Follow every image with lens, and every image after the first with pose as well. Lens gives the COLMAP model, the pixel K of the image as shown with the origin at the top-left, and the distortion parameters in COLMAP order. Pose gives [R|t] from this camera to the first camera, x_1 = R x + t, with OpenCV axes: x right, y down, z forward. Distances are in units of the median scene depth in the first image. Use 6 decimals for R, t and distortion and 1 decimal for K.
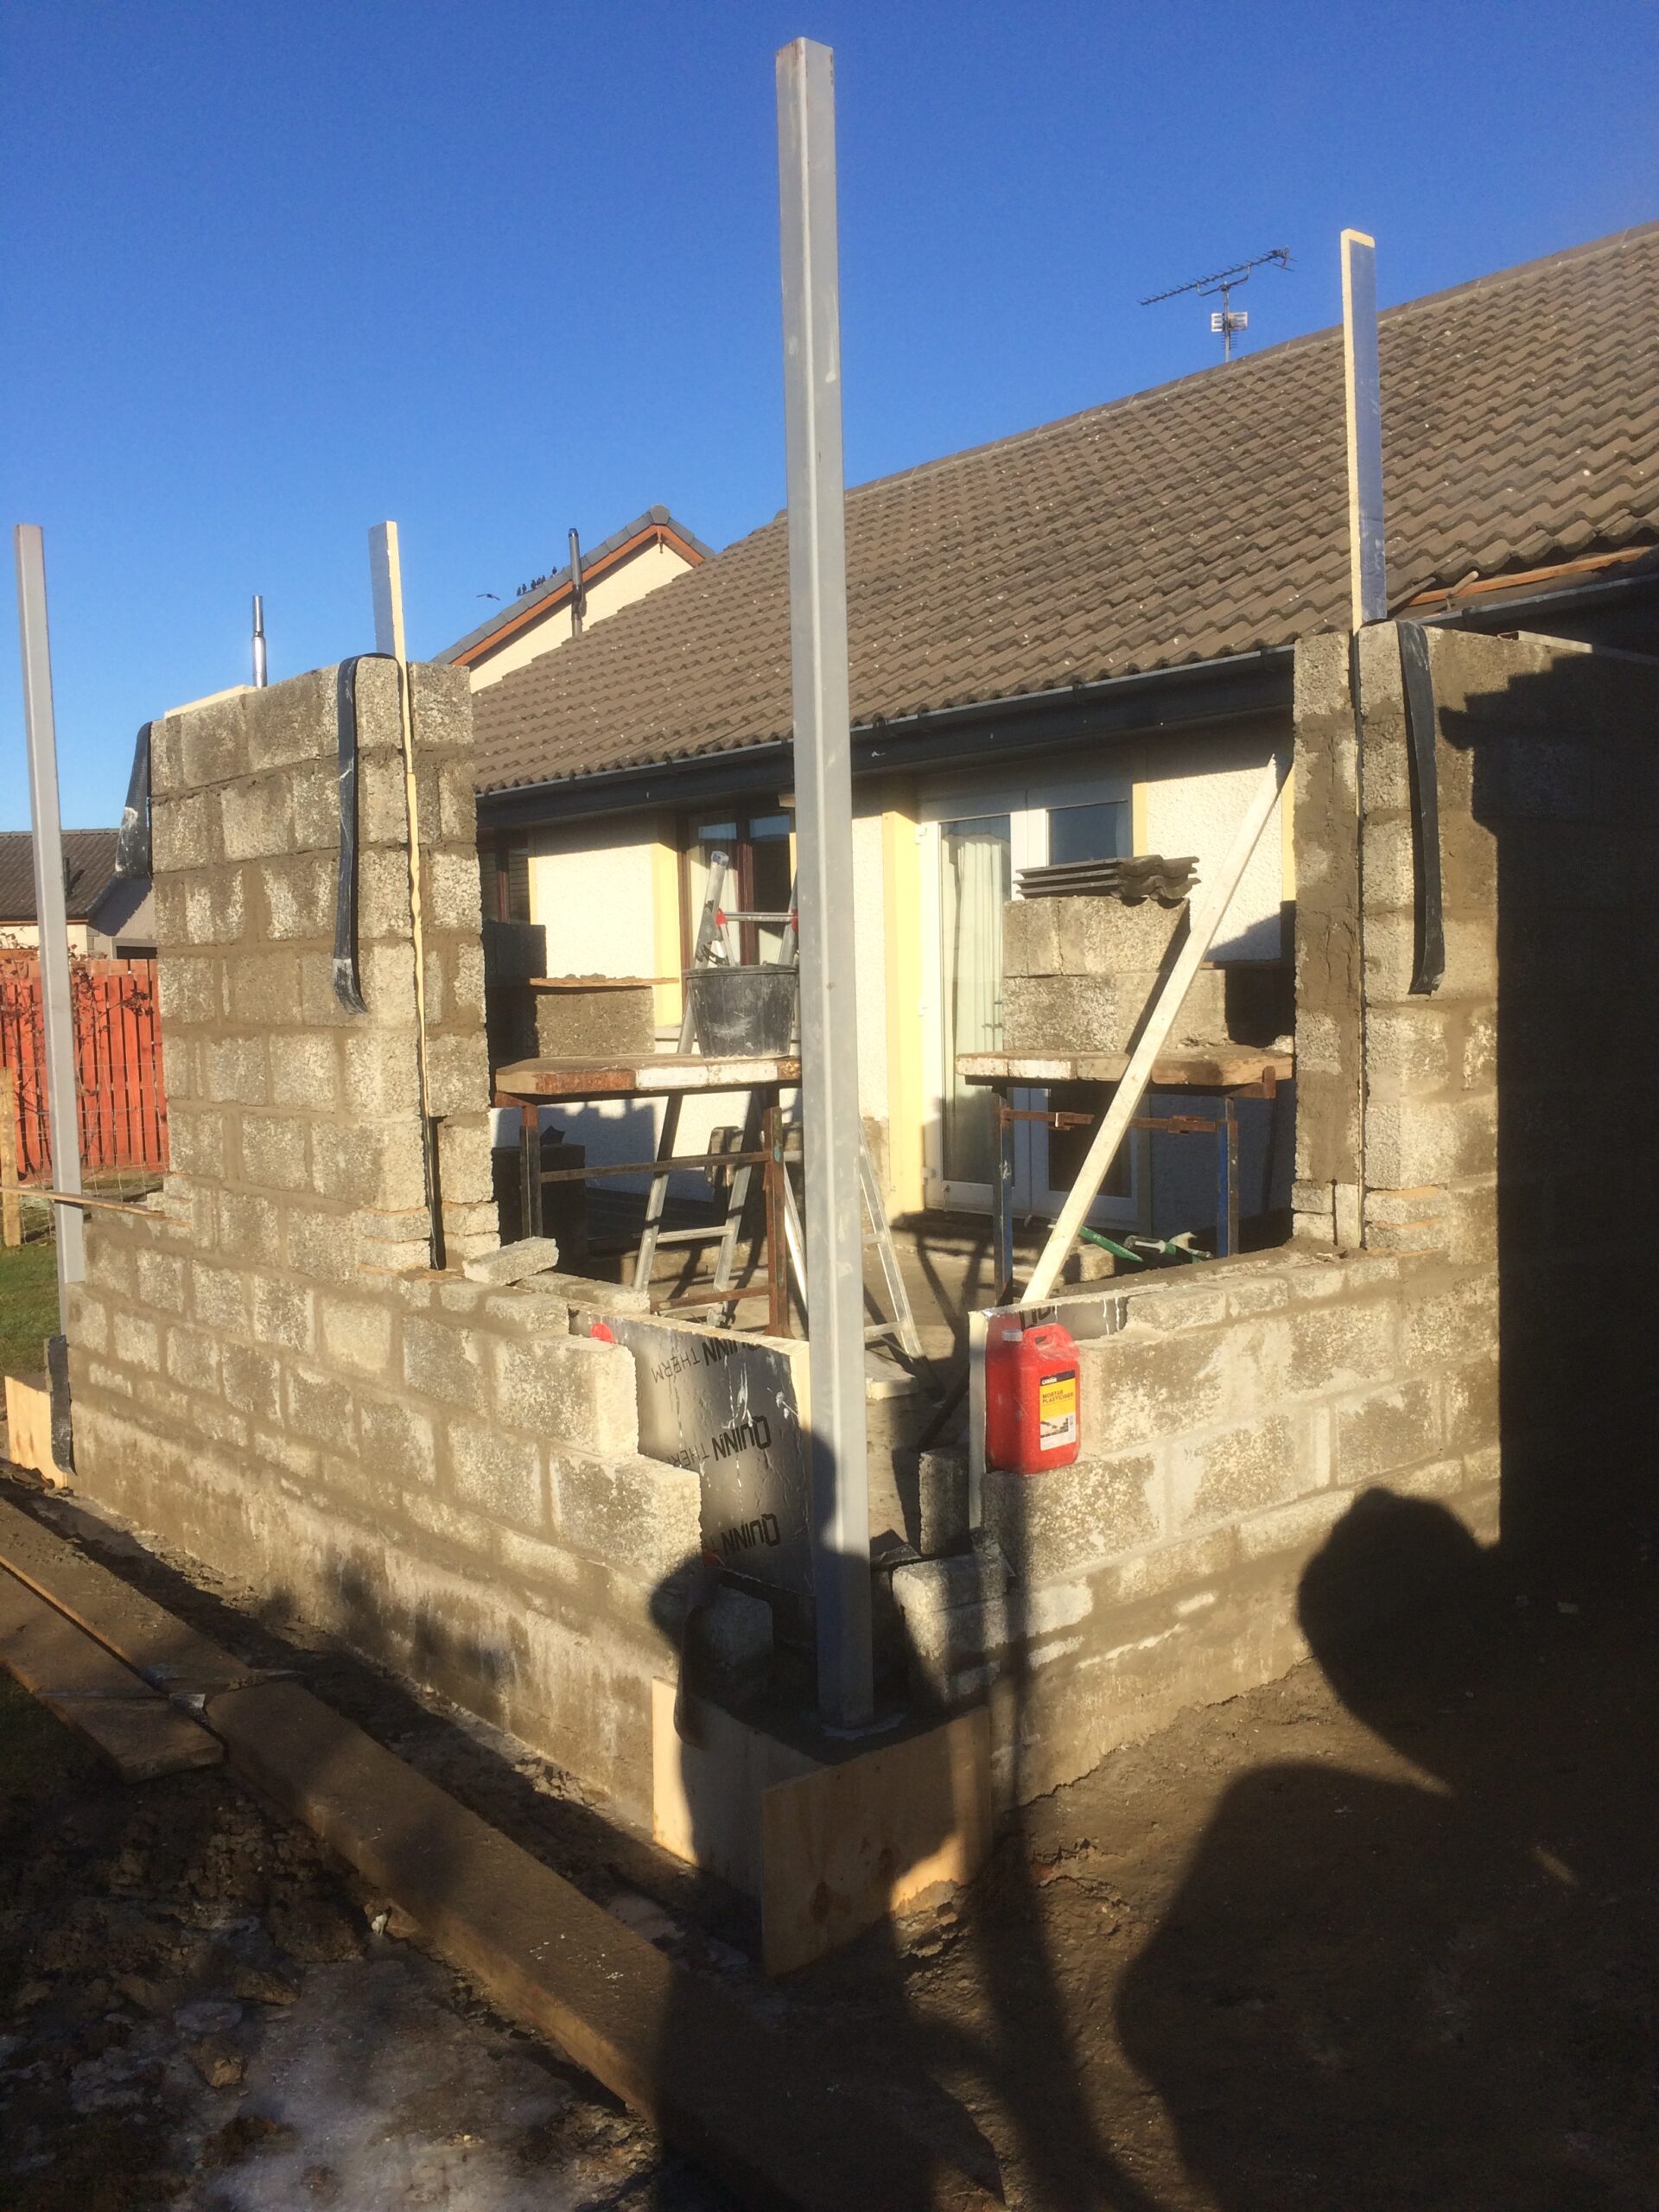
lens RADIAL K [[1766.4, 0, 788.3], [0, 1766.4, 1101.0], [0, 0, 1]] dist [0.001013, -0.002130]
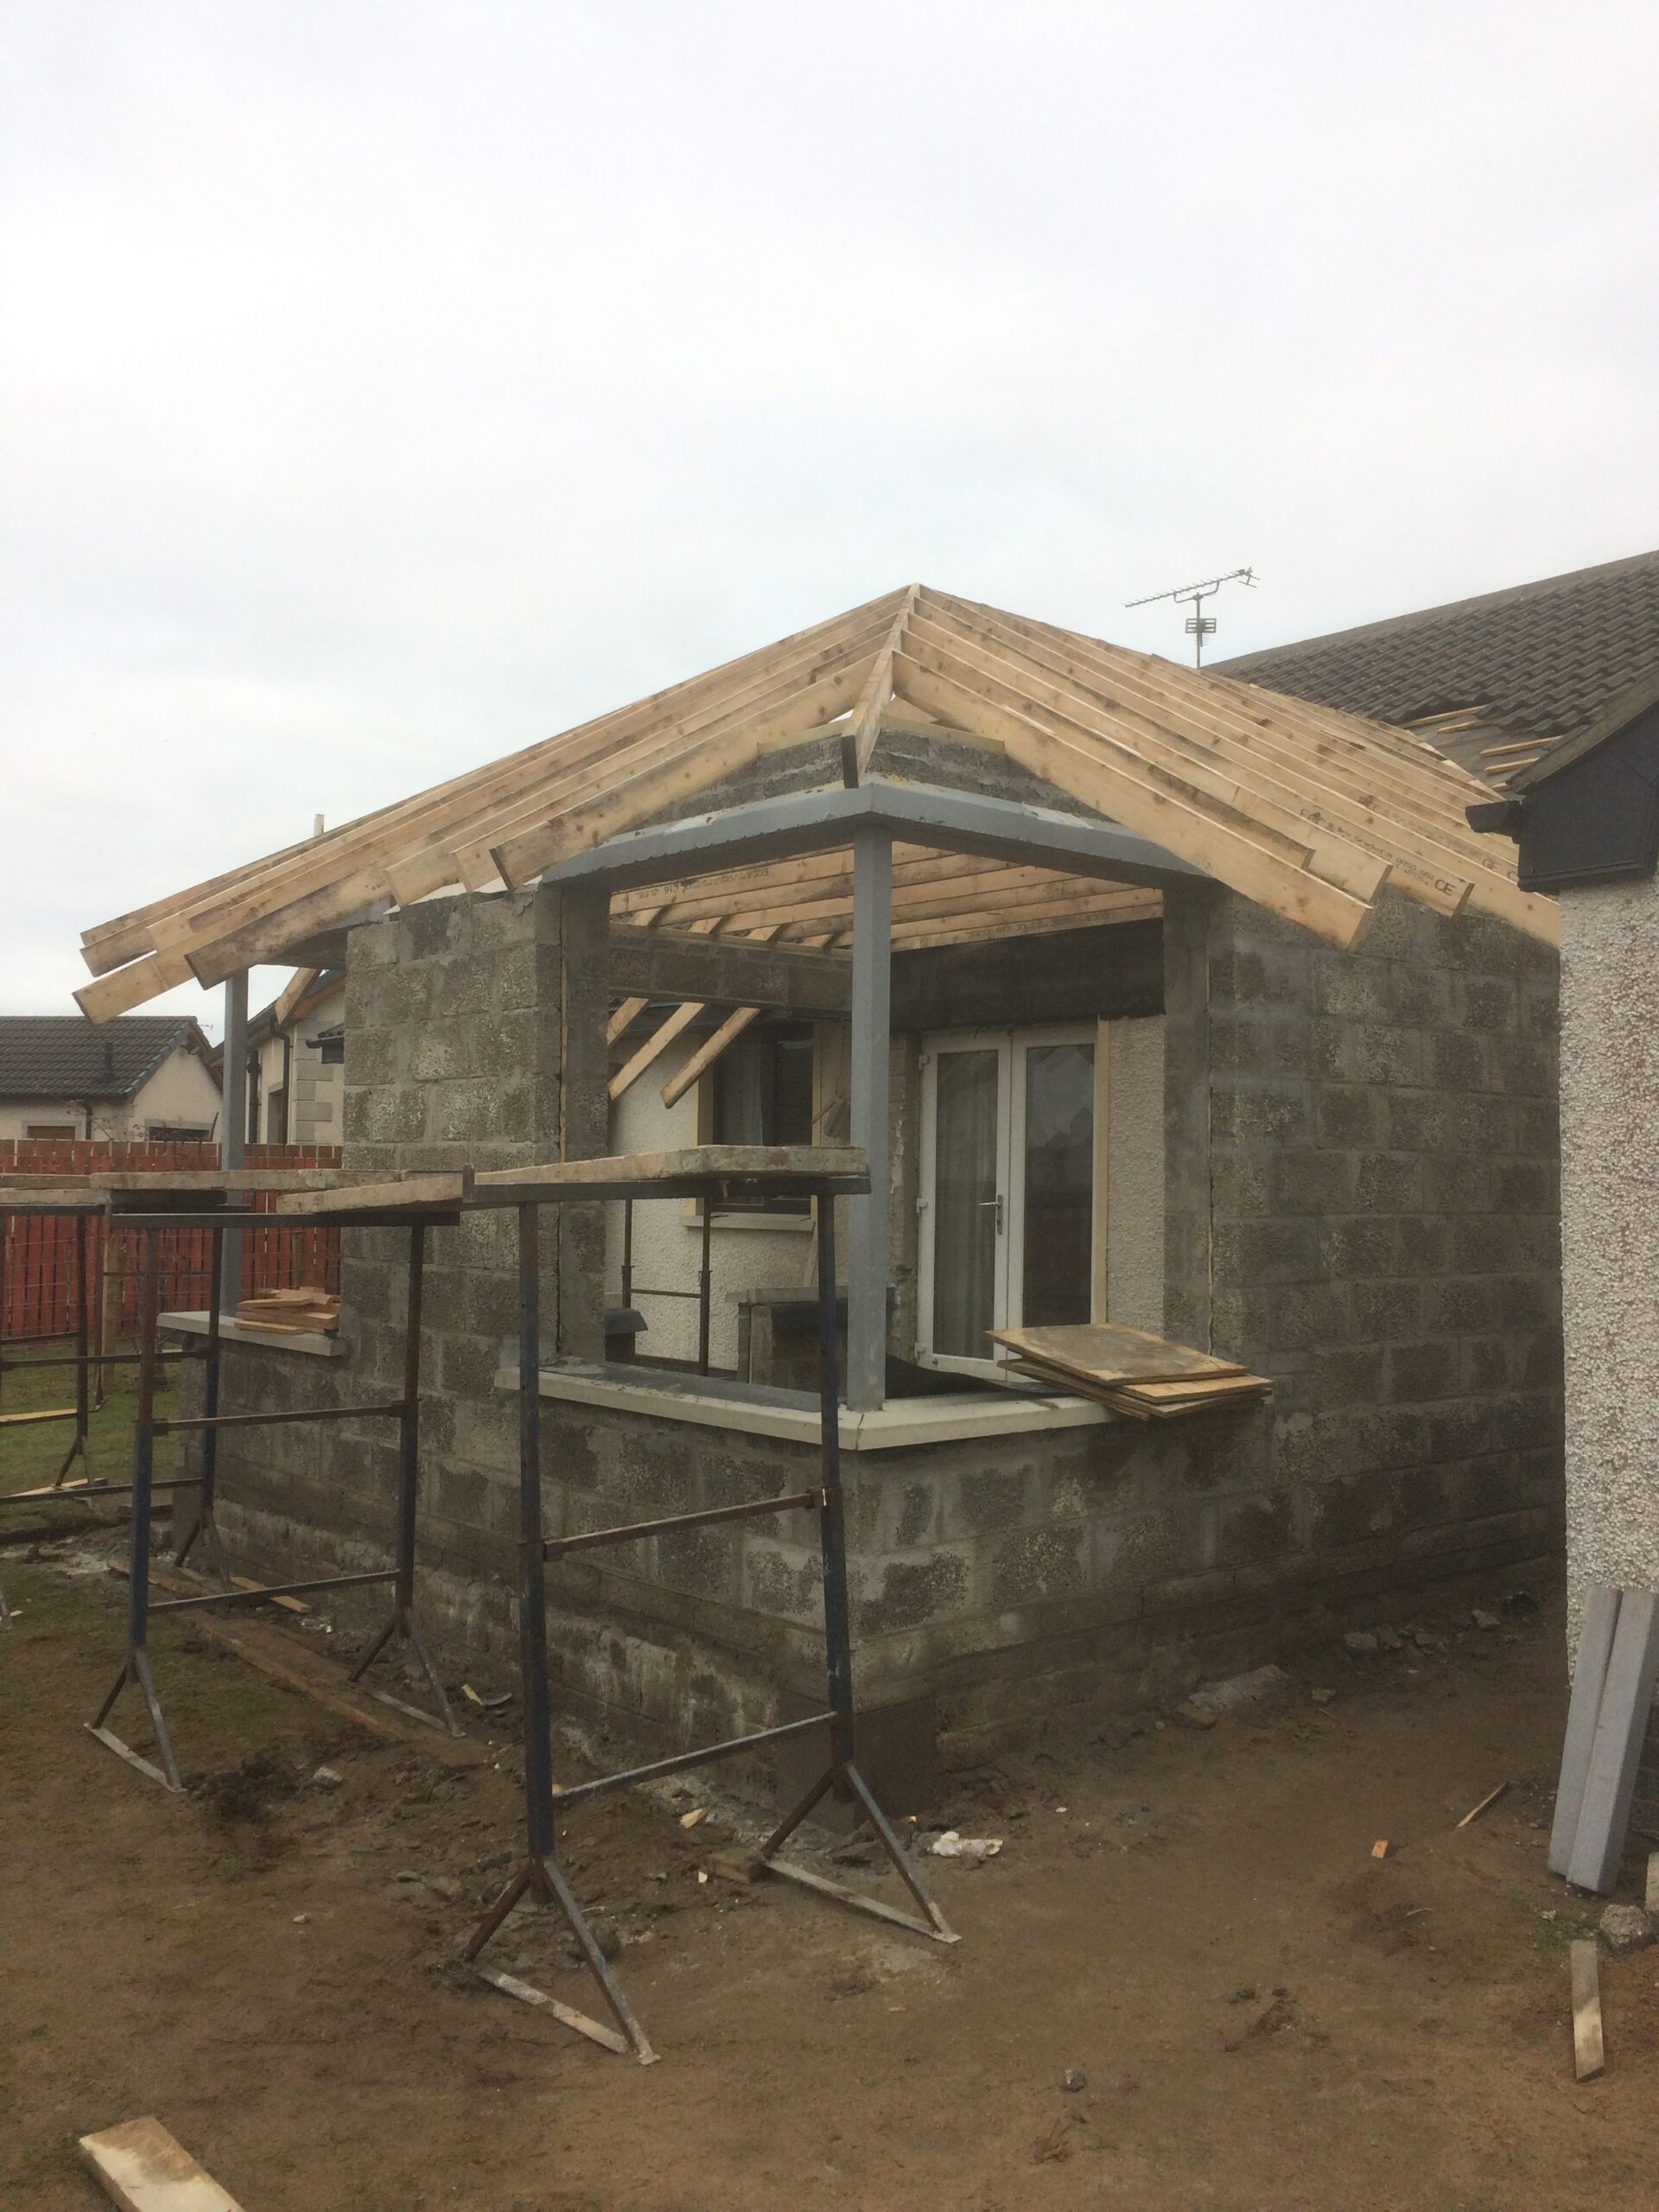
lens RADIAL K [[1857.1, 0, 829.5], [0, 1857.1, 1106.0], [0, 0, 1]] dist [0.008185, -0.017525]
pose [[0.998988, 0.043615, 0.011014, -0.026167], [-0.042136, 0.992990, -0.110429, 0.036427], [-0.015753, 0.109853, 0.993823, -0.486234]]
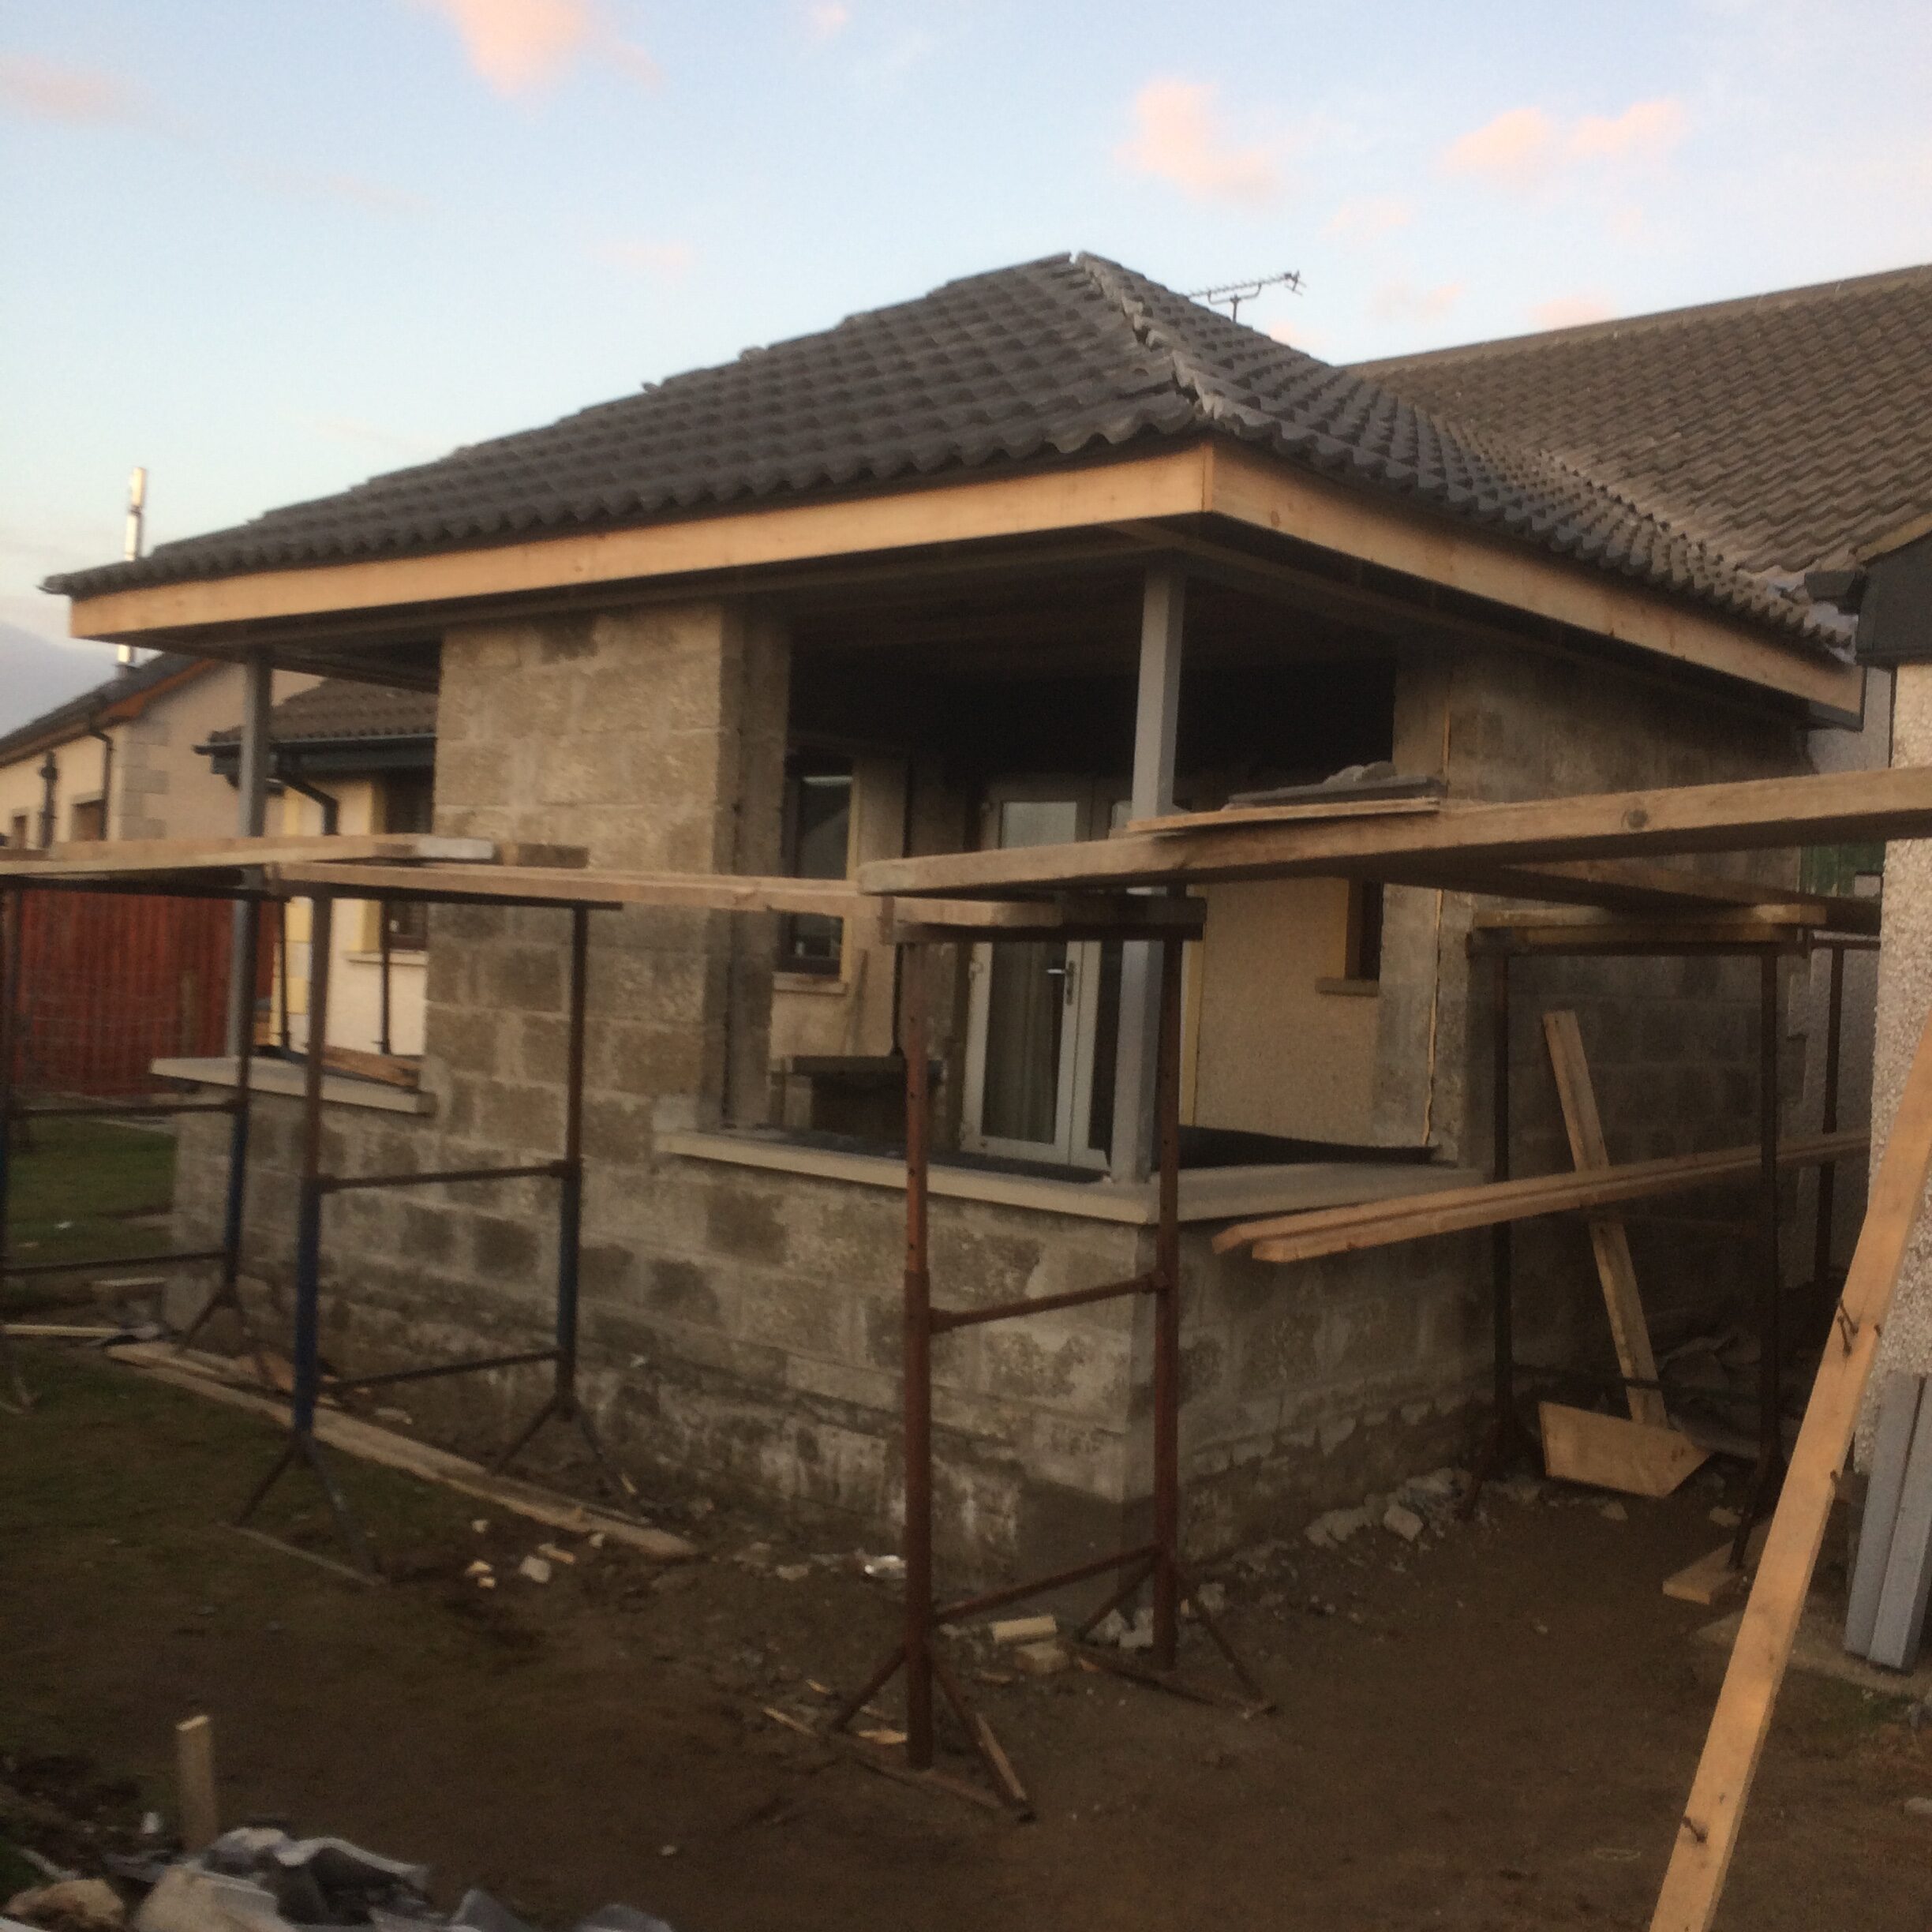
lens RADIAL K [[2149.8, 0, 966.0], [0, 2149.8, 966.0], [0, 0, 1]] dist [-0.022552, 0.018073]
pose [[0.985177, 0.081581, 0.150902, -0.309010], [-0.071755, 0.995000, -0.069464, 0.067995], [-0.155815, 0.057606, 0.986105, -0.542193]]
